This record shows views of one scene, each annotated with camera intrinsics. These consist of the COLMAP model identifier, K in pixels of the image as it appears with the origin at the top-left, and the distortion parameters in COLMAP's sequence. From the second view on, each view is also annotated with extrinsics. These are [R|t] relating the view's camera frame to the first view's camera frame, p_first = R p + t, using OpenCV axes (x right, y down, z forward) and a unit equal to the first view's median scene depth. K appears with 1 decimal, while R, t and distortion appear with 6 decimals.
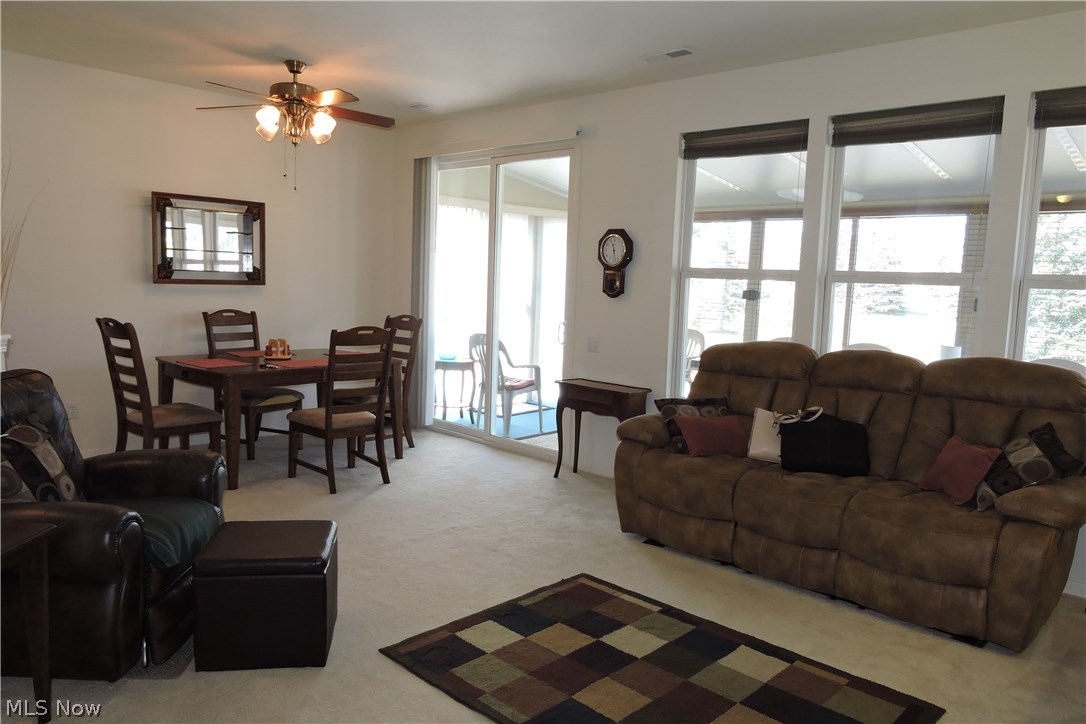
lens RADIAL K [[766.2, 0, 544.0], [0, 766.2, 365.5], [0, 0, 1]] dist [-0.009057, -0.006149]
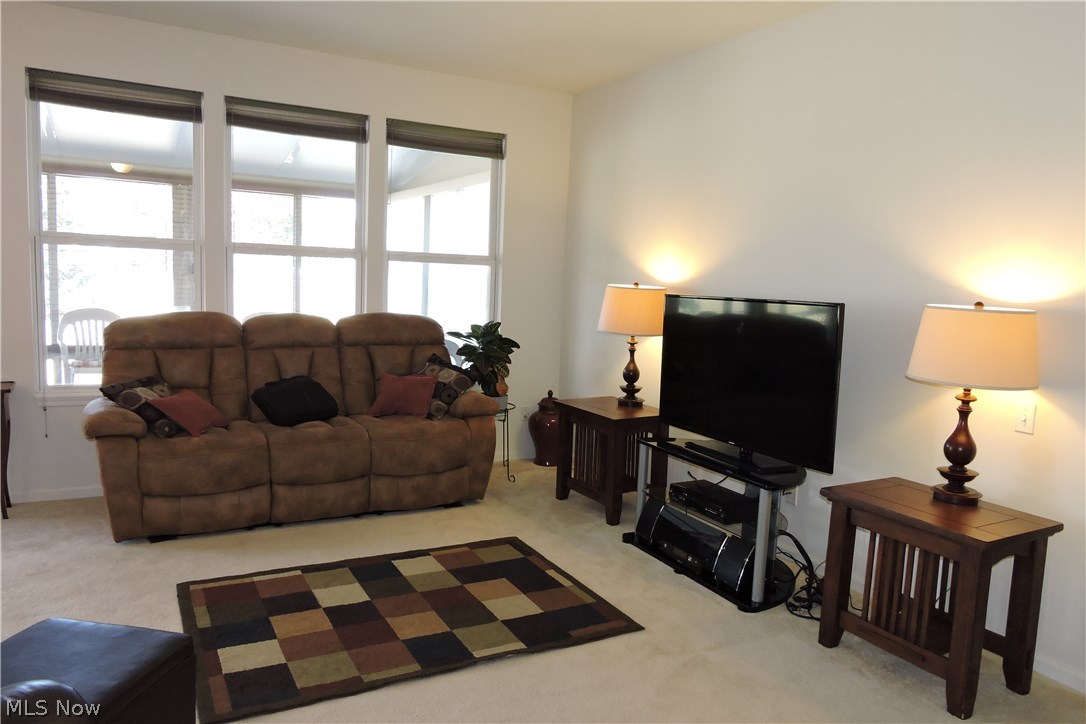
lens RADIAL K [[766.2, 0, 544.0], [0, 766.2, 365.5], [0, 0, 1]] dist [-0.009057, -0.006149]
pose [[0.302636, -0.130830, 0.944084, -0.537002], [0.072885, 0.990810, 0.113941, -0.043899], [-0.950315, 0.034327, 0.309391, 0.265192]]
